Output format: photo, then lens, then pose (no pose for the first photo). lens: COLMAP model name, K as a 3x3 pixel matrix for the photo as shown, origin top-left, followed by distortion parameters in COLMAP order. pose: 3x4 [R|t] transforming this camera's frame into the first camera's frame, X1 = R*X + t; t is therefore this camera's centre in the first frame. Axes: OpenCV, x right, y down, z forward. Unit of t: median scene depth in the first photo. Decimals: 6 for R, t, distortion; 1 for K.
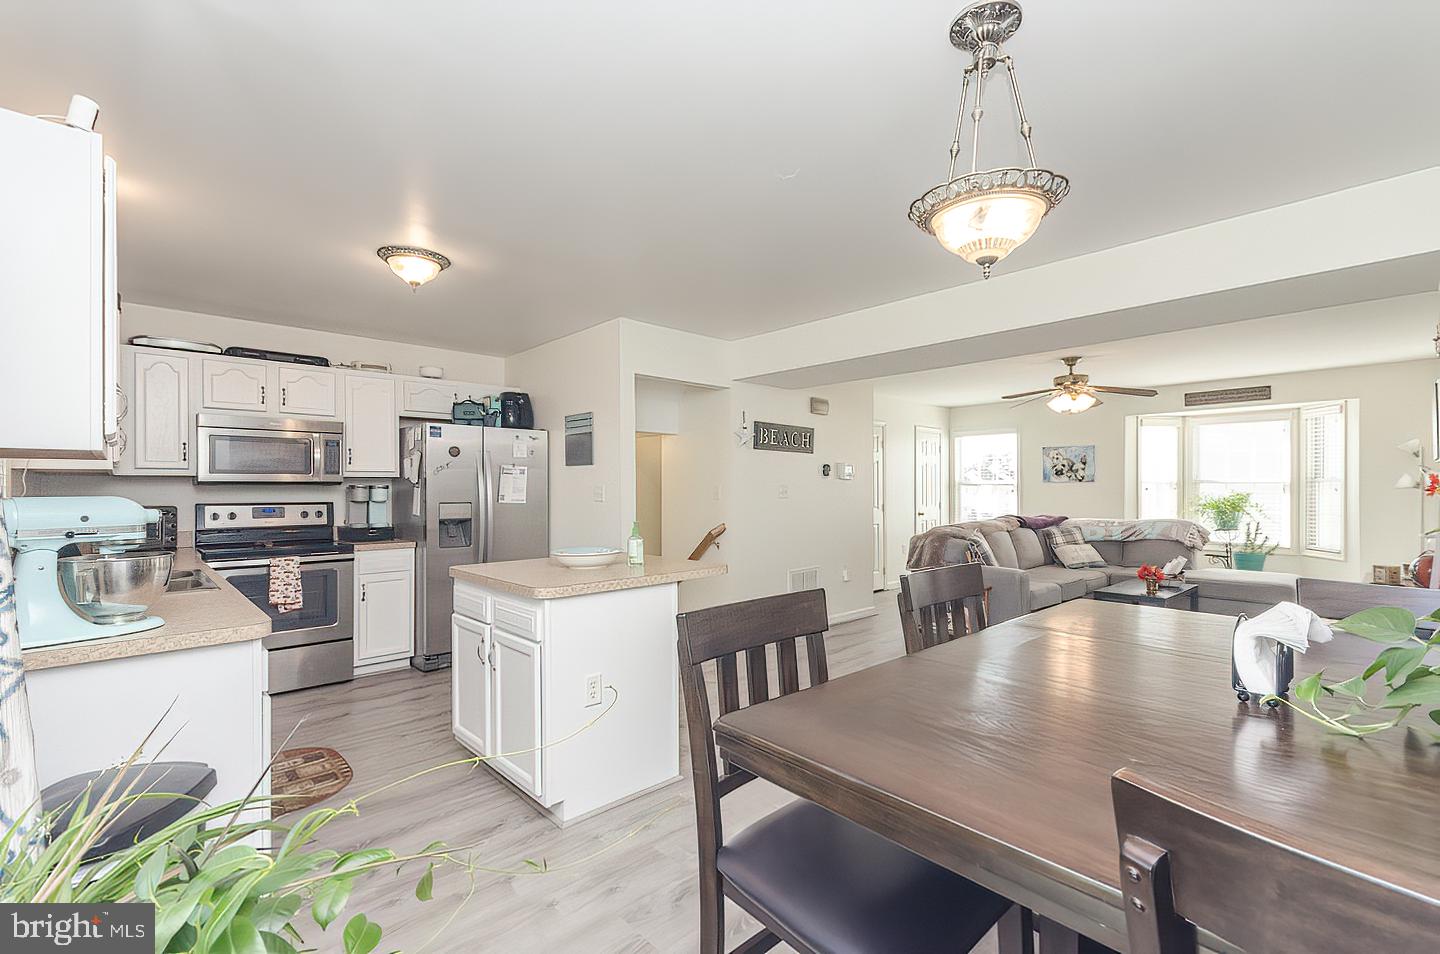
lens RADIAL K [[621.5, 0, 736.1], [0, 621.5, 486.9], [0, 0, 1]] dist [0.003464, 0.000501]
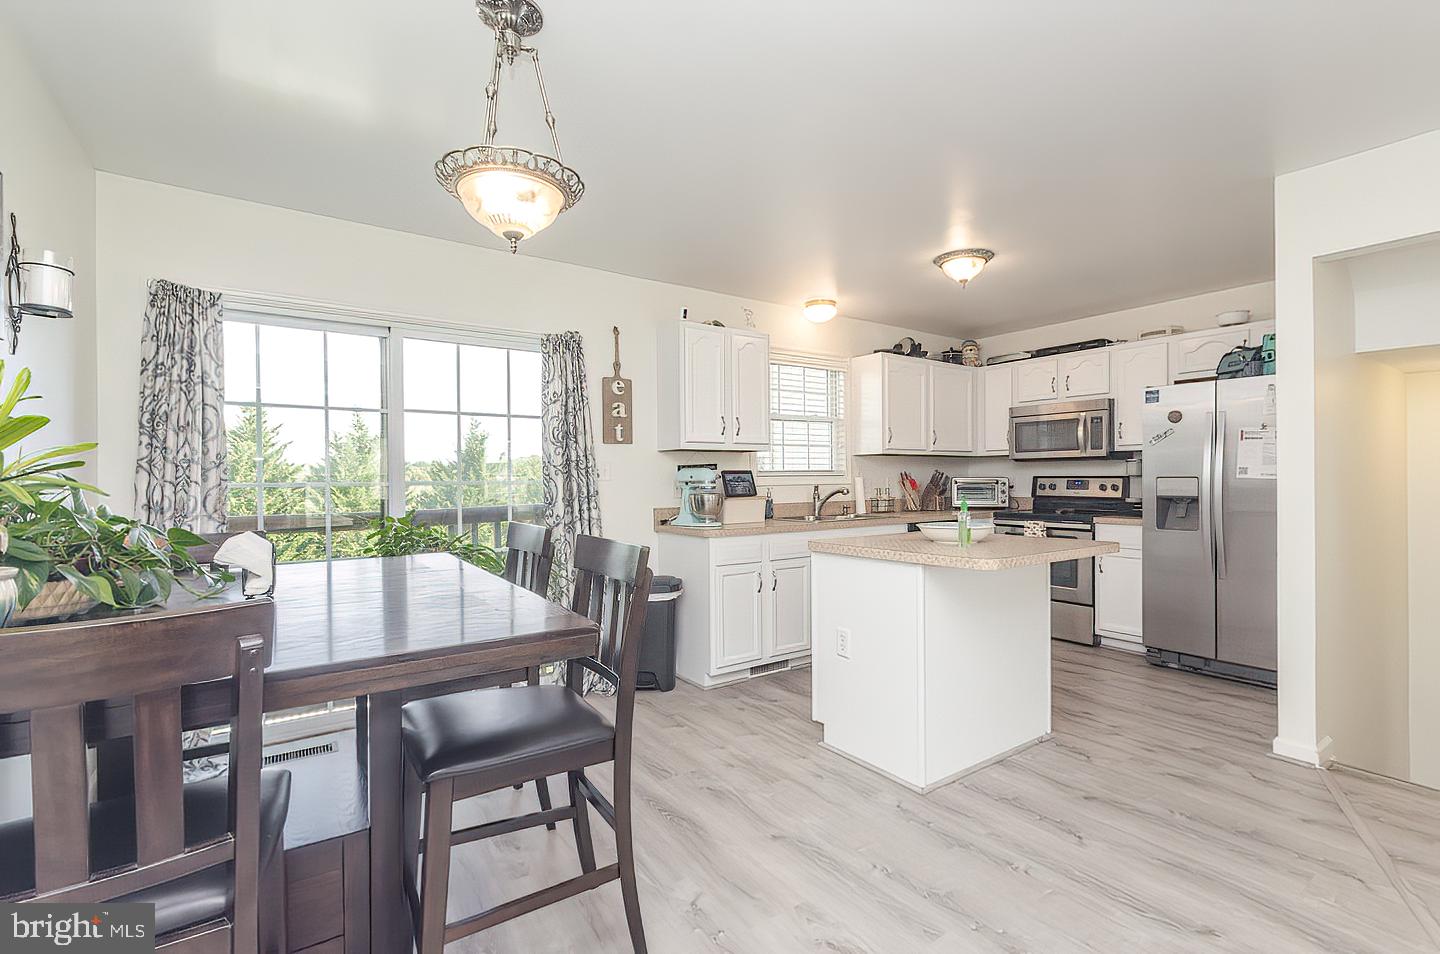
lens RADIAL K [[653.7, 0, 746.4], [0, 653.7, 479.9], [0, 0, 1]] dist [0.003532, 0.000316]
pose [[-0.134512, 0.010230, -0.990859, 0.407872], [0.009921, 0.999910, 0.008976, 0.012068], [0.990862, -0.008623, -0.134601, 0.431142]]
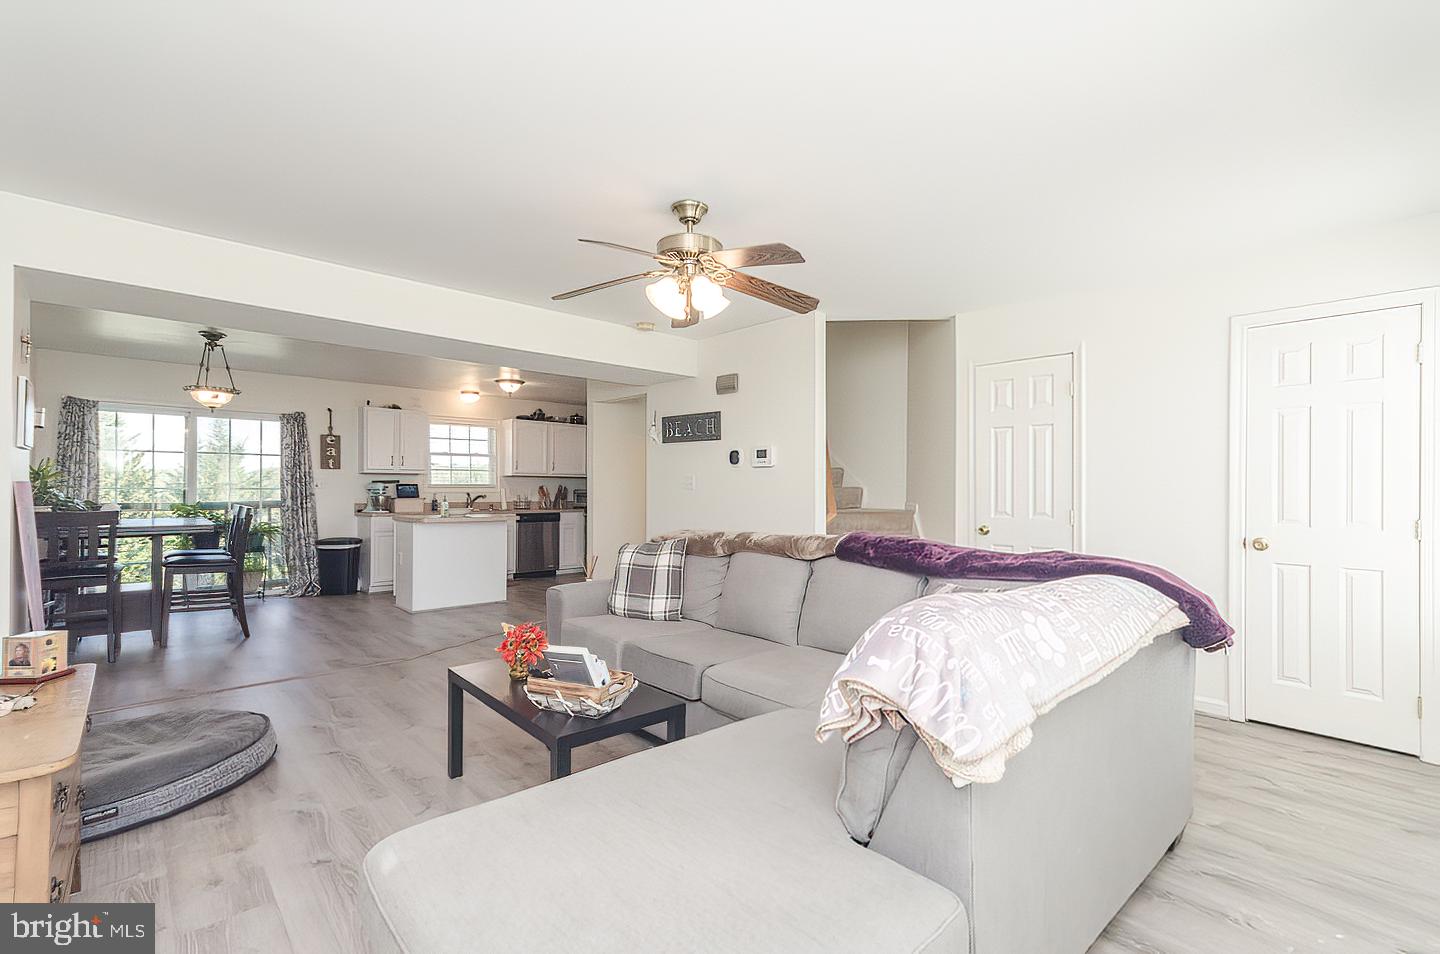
lens RADIAL K [[631.9, 0, 749.2], [0, 631.9, 486.3], [0, 0, 1]] dist [0.002590, 0.000391]
pose [[0.012528, -0.001602, -0.999920, 1.045837], [-0.001130, 0.999998, -0.001617, 0.014262], [0.999921, 0.001150, 0.012526, 1.050318]]
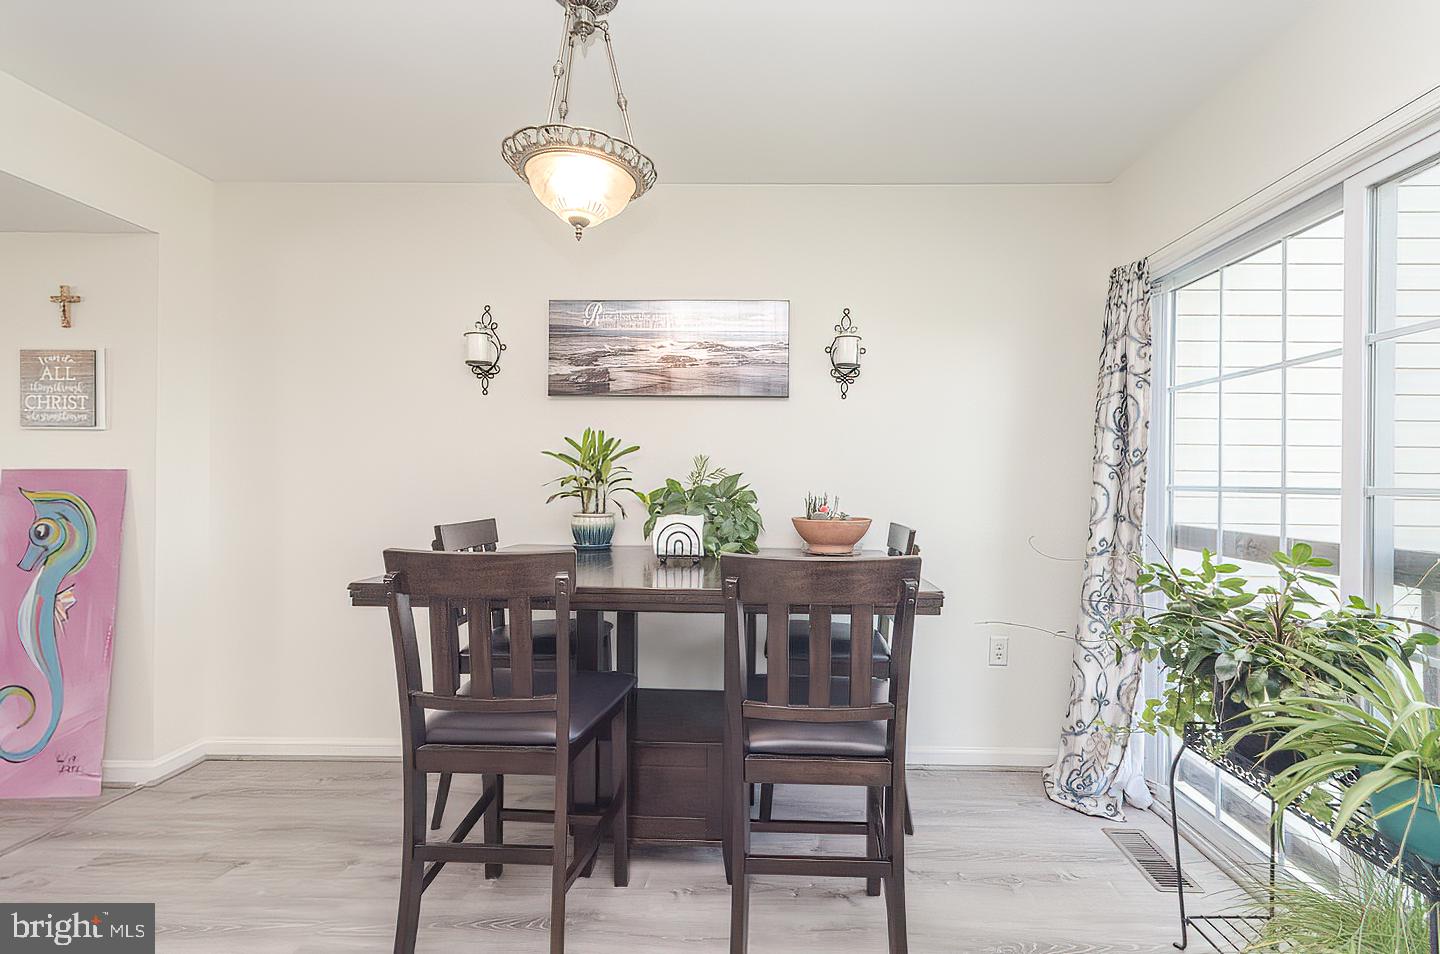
lens RADIAL K [[630.1, 0, 765.1], [0, 630.1, 489.0], [0, 0, 1]] dist [-0.000834, 0.000052]
pose [[-0.715734, -0.009241, 0.698311, -0.144549], [-0.008165, 0.999955, 0.004864, 0.017527], [-0.698325, -0.002220, -0.715778, 0.421725]]
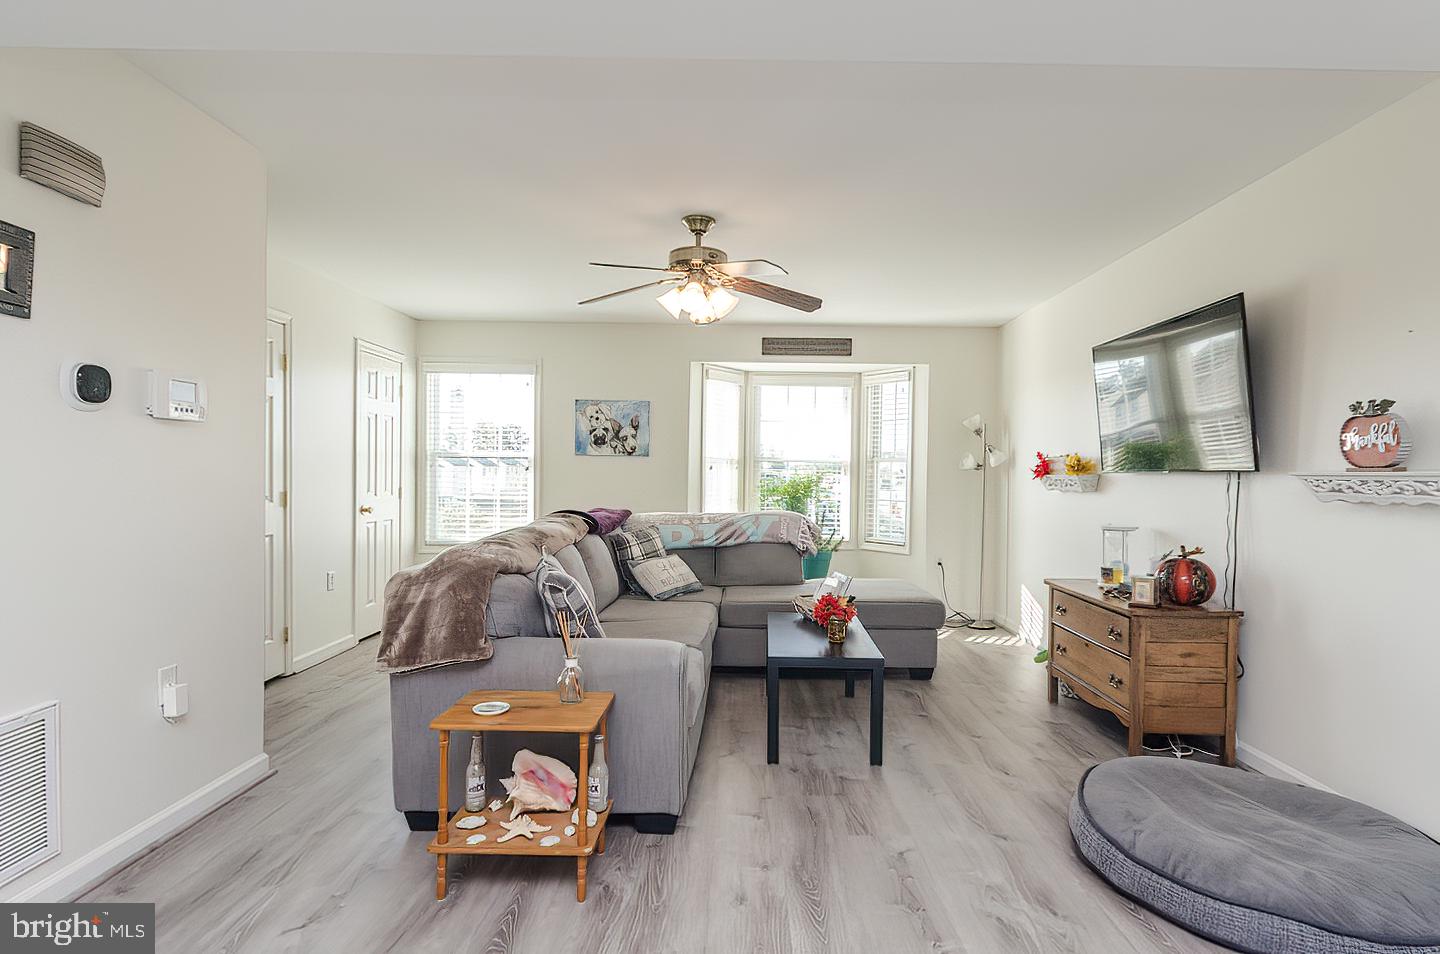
lens RADIAL K [[732.5, 0, 751.8], [0, 732.5, 485.6], [0, 0, 1]] dist [-0.000653, 0.000137]
pose [[0.680962, -0.001194, 0.732318, 0.106274], [-0.014610, 0.999777, 0.015216, 0.013786], [-0.732173, -0.021060, 0.680793, 0.536014]]
